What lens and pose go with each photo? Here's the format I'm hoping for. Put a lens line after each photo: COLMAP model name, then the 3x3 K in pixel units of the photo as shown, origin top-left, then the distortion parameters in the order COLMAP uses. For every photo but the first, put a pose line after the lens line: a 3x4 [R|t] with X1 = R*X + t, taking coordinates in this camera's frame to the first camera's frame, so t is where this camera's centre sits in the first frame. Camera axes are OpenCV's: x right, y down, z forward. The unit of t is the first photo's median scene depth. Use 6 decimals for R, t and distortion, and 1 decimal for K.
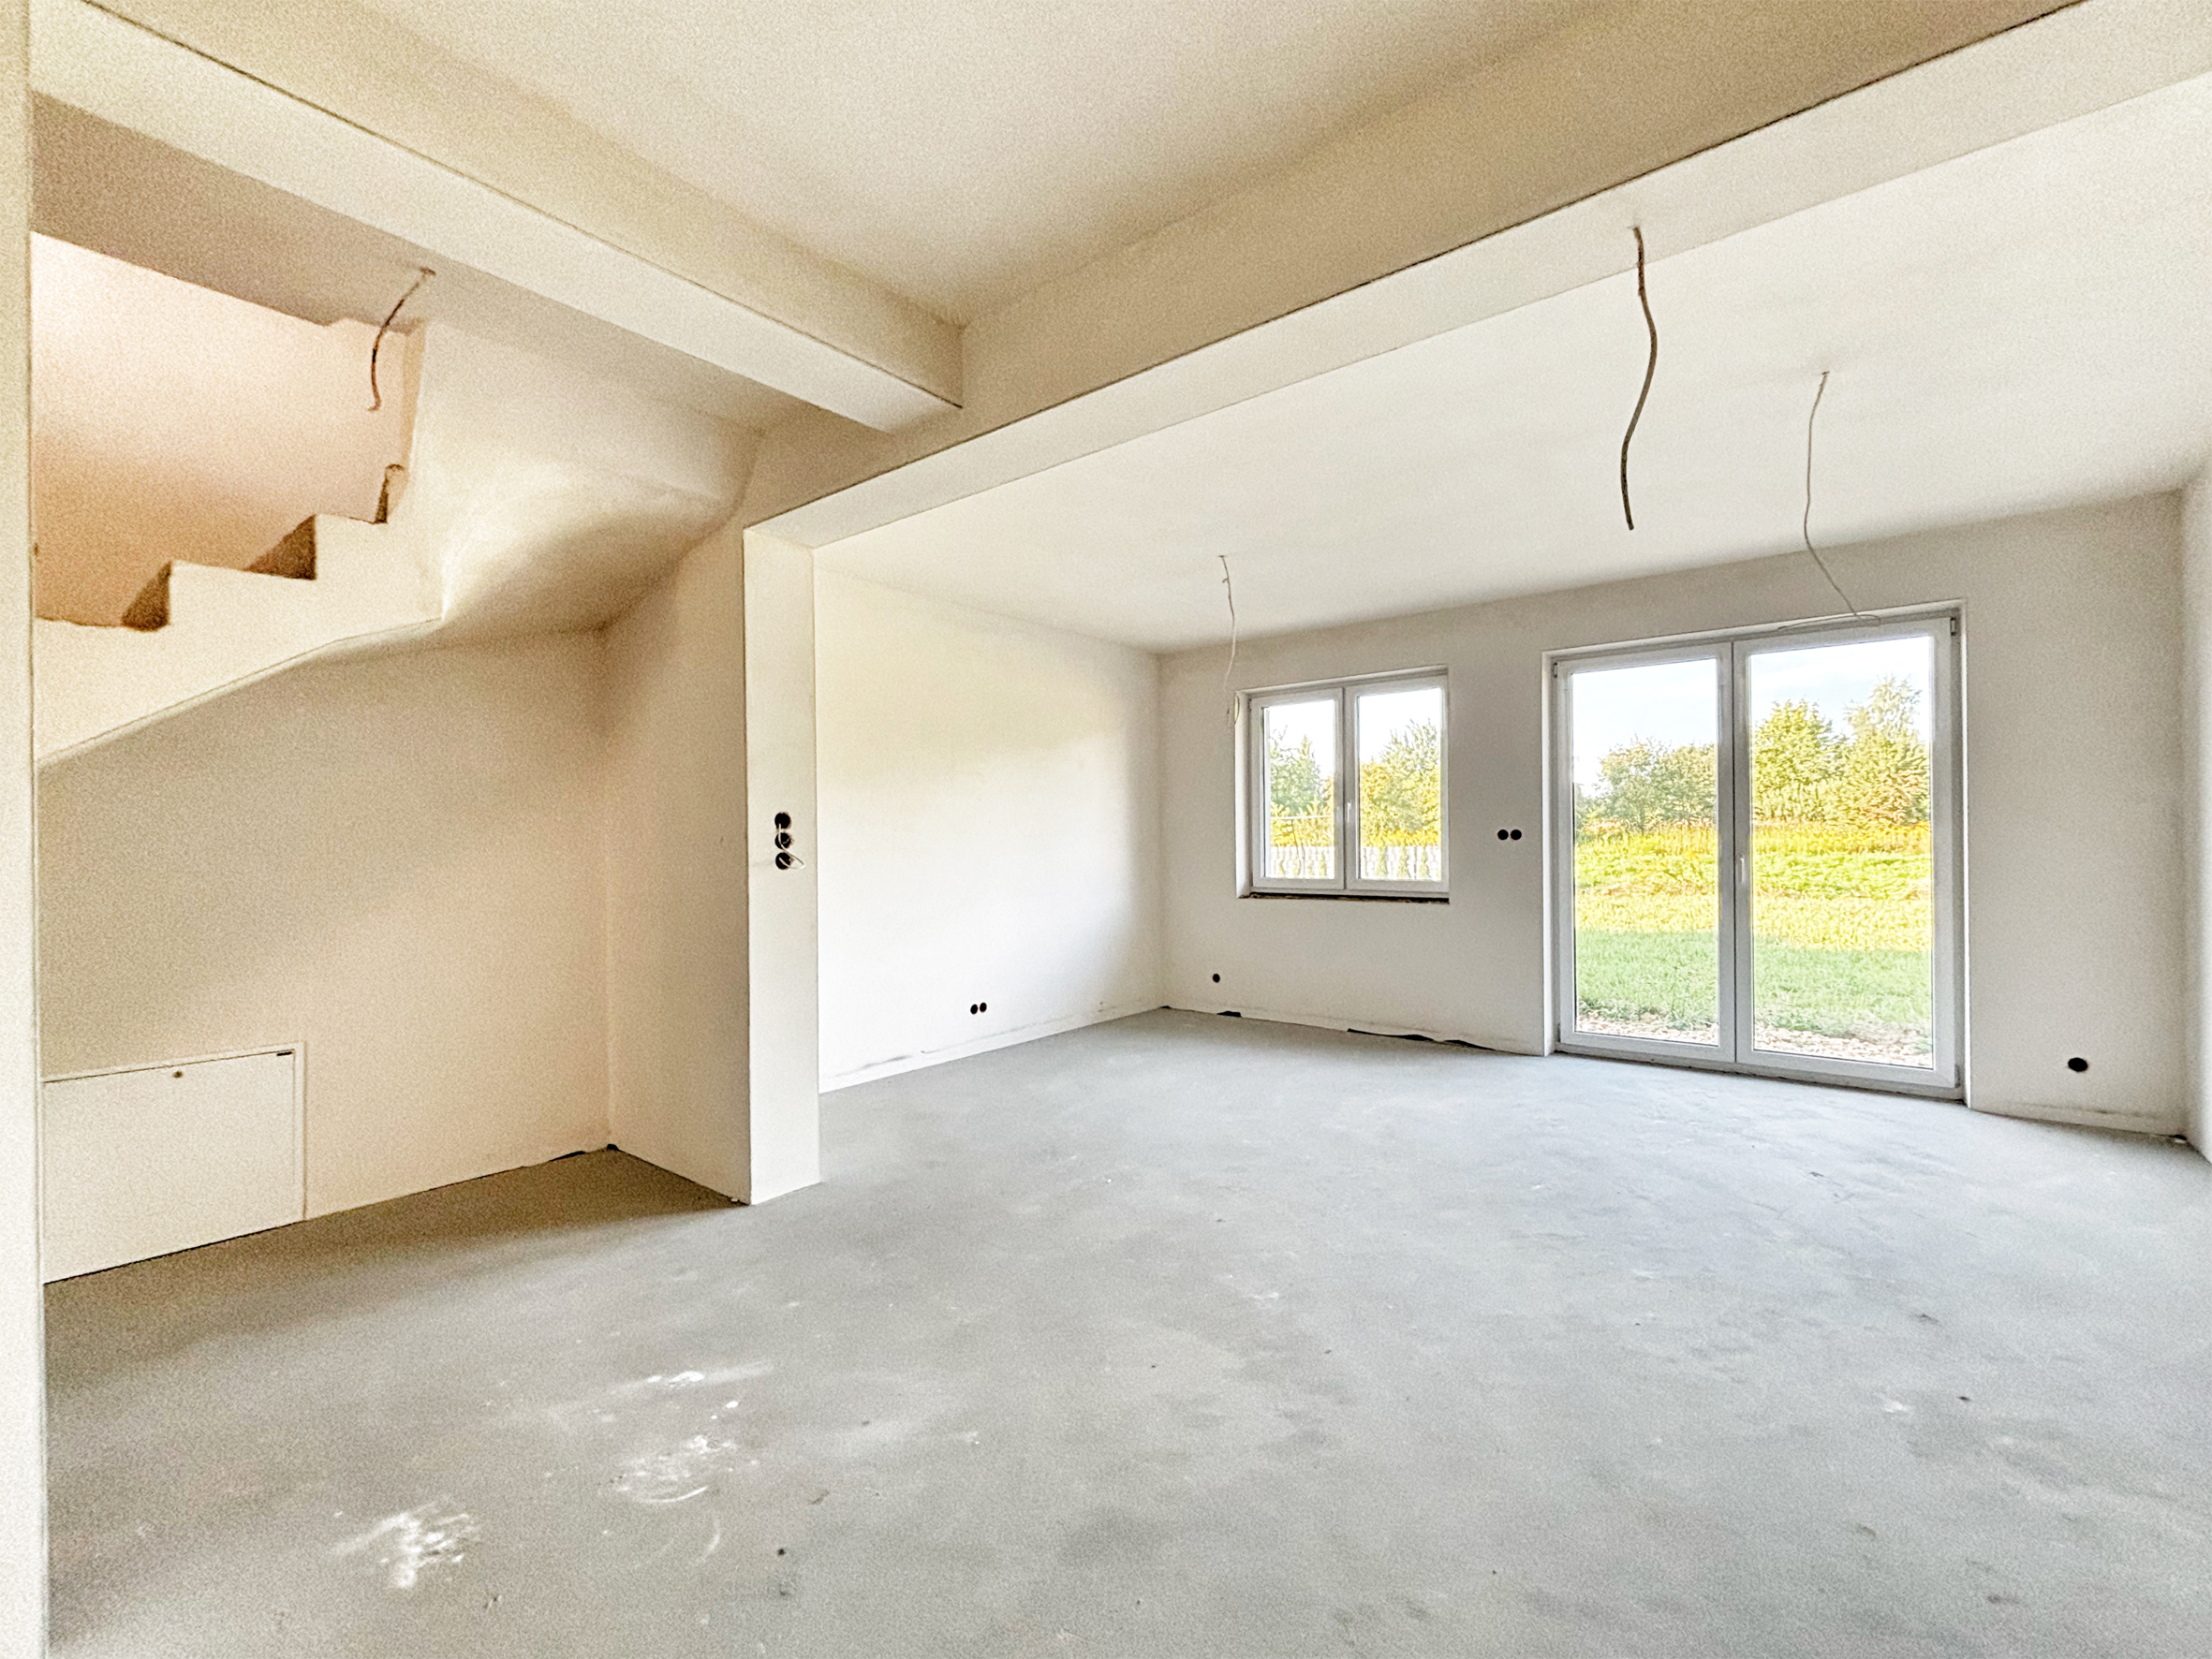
lens RADIAL K [[946.8, 0, 1099.2], [0, 946.8, 828.0], [0, 0, 1]] dist [0.011500, -0.000037]
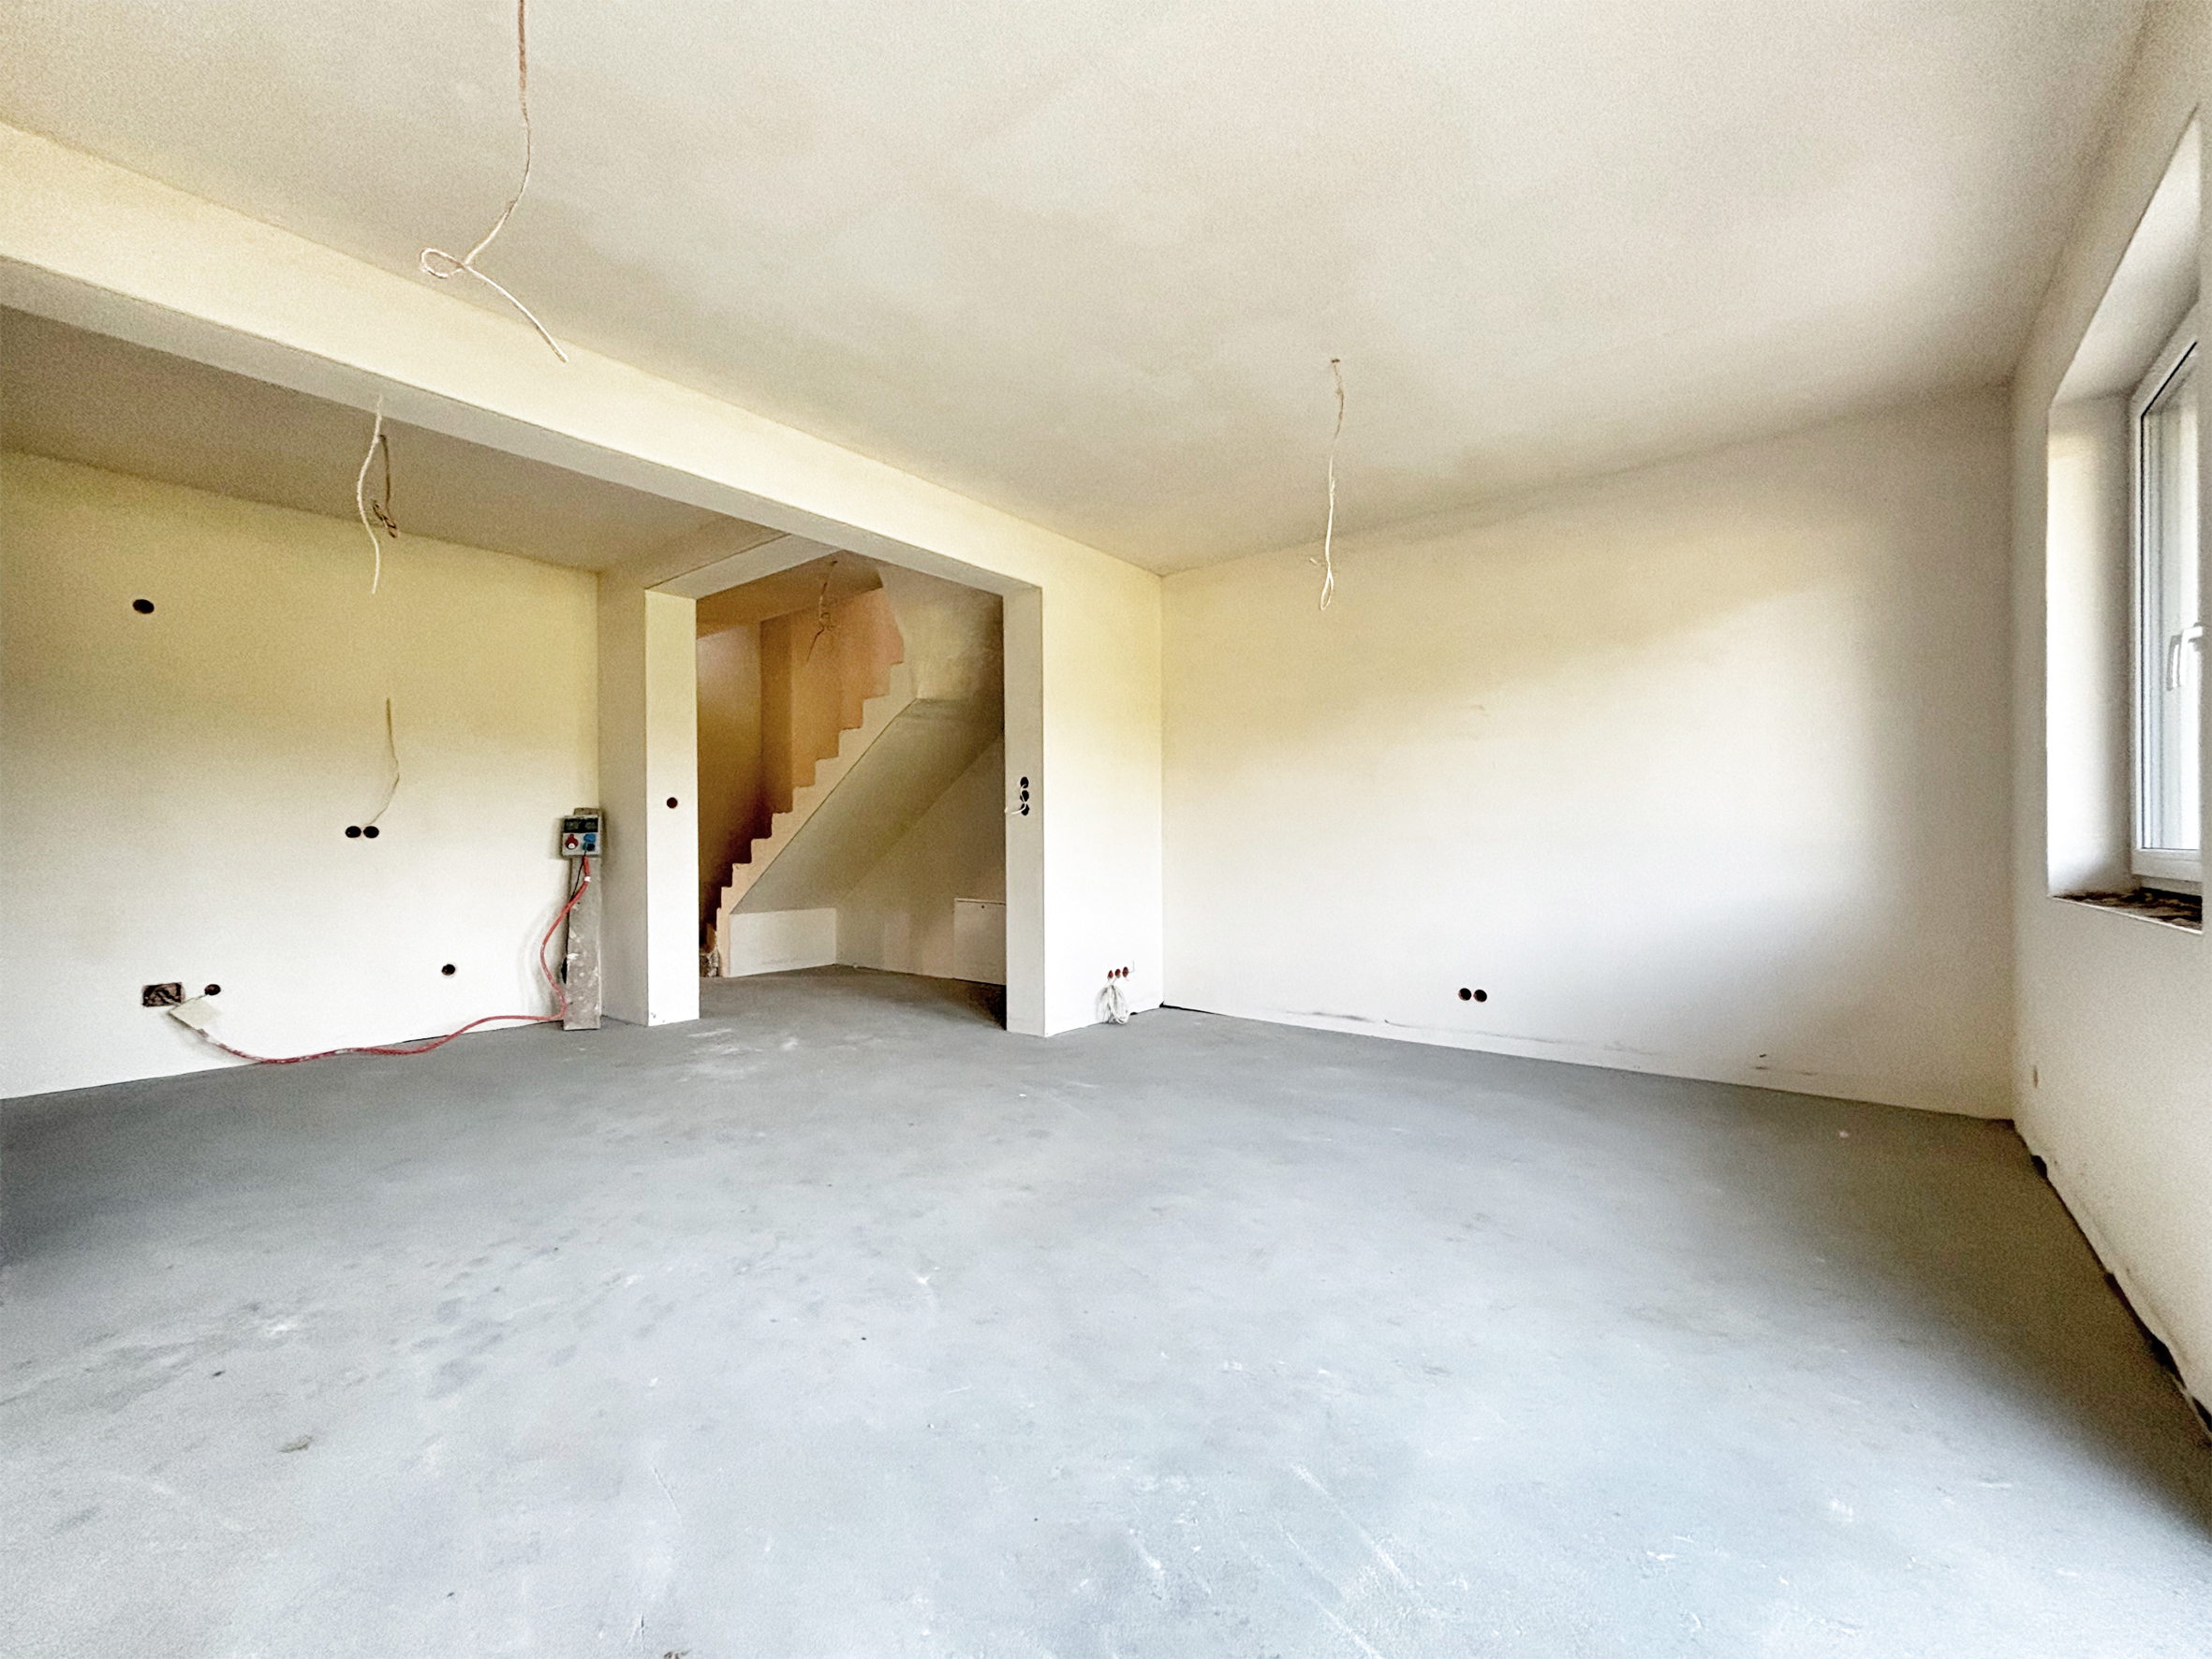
lens RADIAL K [[921.1, 0, 1113.1], [0, 921.1, 842.9], [0, 0, 1]] dist [0.015024, -0.000302]
pose [[0.004407, 0.009415, -0.999946, 0.661259], [0.019638, 0.999762, 0.009500, 0.045536], [0.999797, -0.019679, 0.004221, 0.686144]]
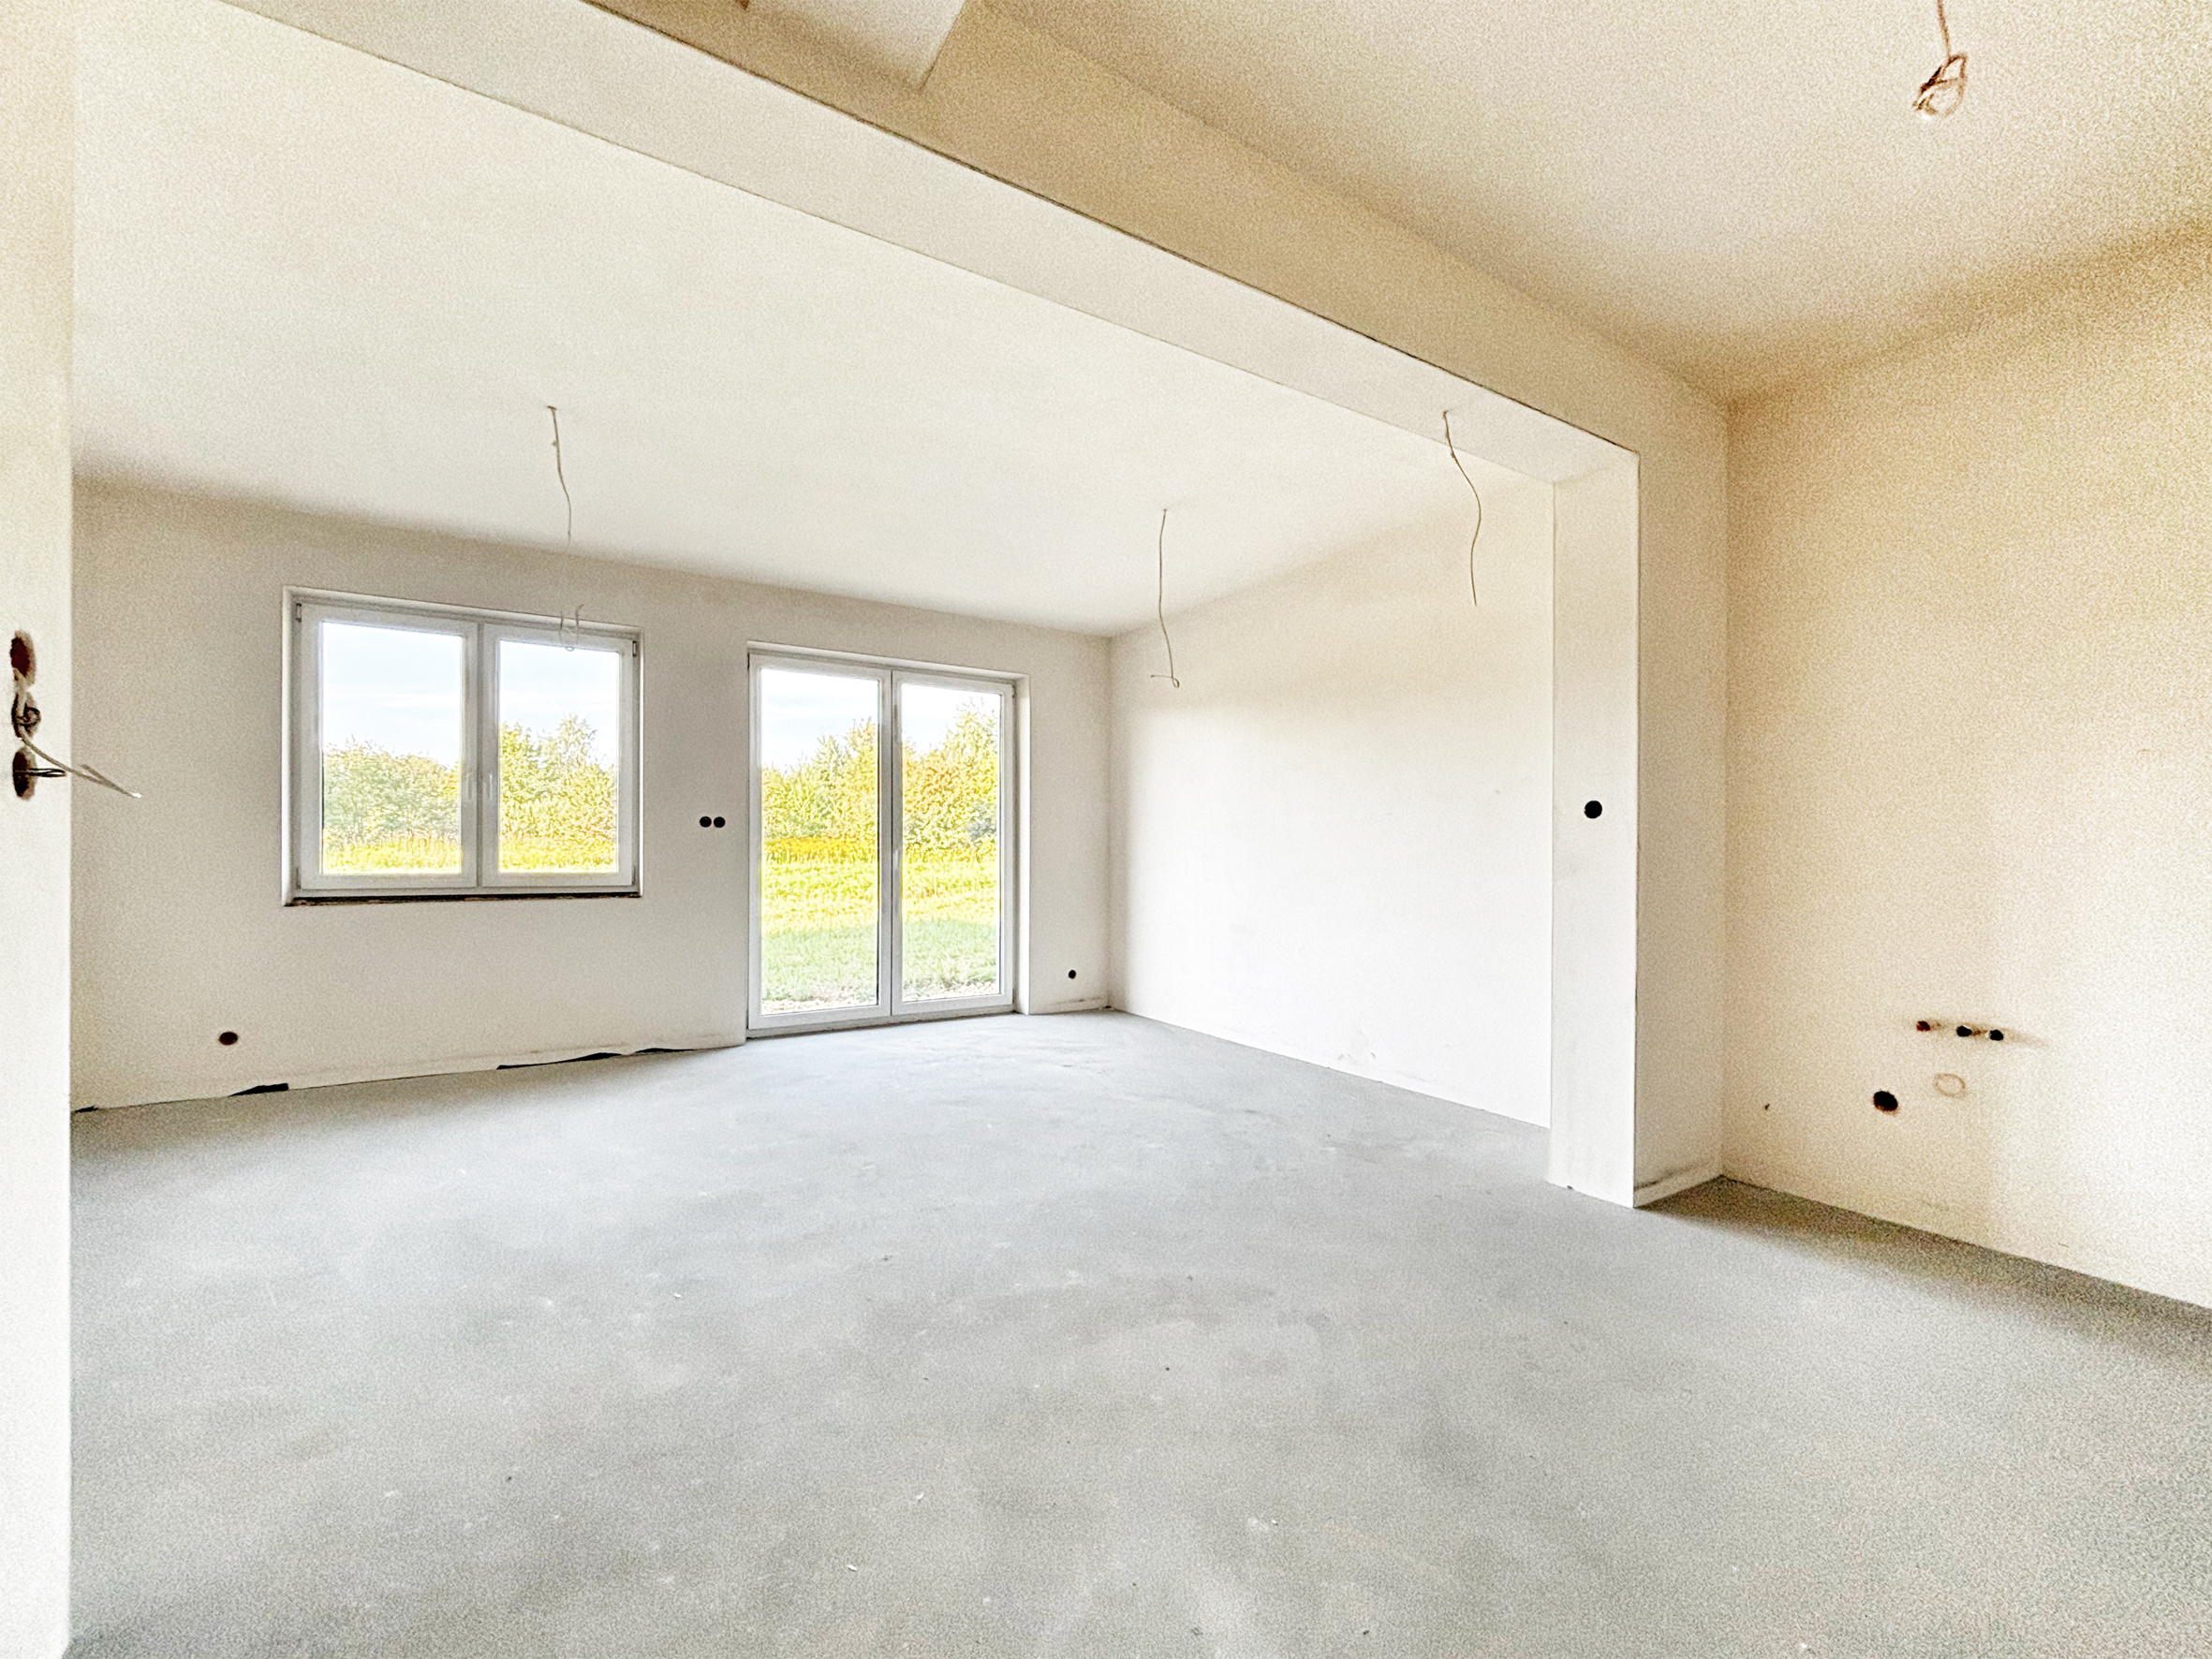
lens RADIAL K [[921.1, 0, 1113.1], [0, 921.1, 842.9], [0, 0, 1]] dist [0.015024, -0.000302]
pose [[0.331243, 0.021579, 0.943299, -0.319058], [-0.020533, 0.999667, -0.015658, 0.034793], [-0.943322, -0.014182, 0.331576, 0.308808]]
